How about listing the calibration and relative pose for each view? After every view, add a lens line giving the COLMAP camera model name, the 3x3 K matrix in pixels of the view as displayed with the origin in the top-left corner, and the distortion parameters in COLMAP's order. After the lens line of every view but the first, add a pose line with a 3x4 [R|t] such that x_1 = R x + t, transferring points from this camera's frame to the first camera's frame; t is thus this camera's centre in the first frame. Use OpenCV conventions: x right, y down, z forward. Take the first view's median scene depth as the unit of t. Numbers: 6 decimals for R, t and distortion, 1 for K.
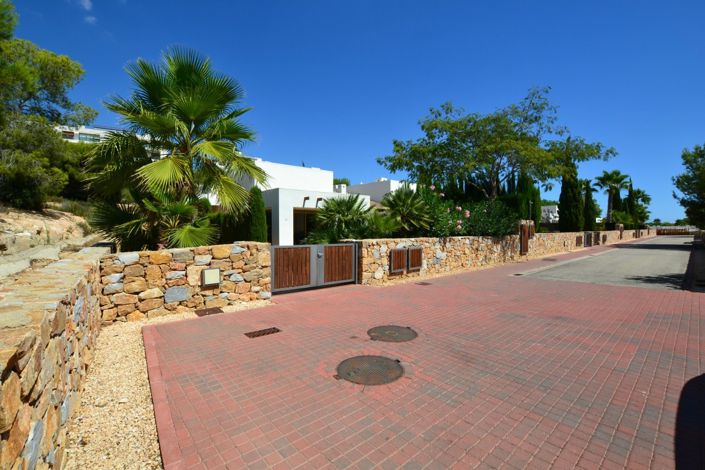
lens RADIAL K [[294.8, 0, 354.5], [0, 294.8, 234.7], [0, 0, 1]] dist [-0.003192, -0.000096]
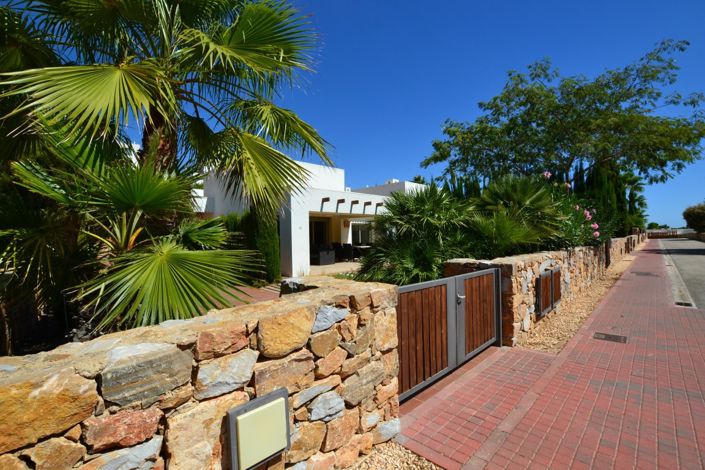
lens RADIAL K [[294.8, 0, 354.5], [0, 294.8, 234.7], [0, 0, 1]] dist [-0.003192, -0.000096]
pose [[0.997227, -0.018832, 0.071999, -0.365109], [0.021046, 0.999325, -0.030105, -0.025474], [-0.071384, 0.031536, 0.996950, 0.630653]]
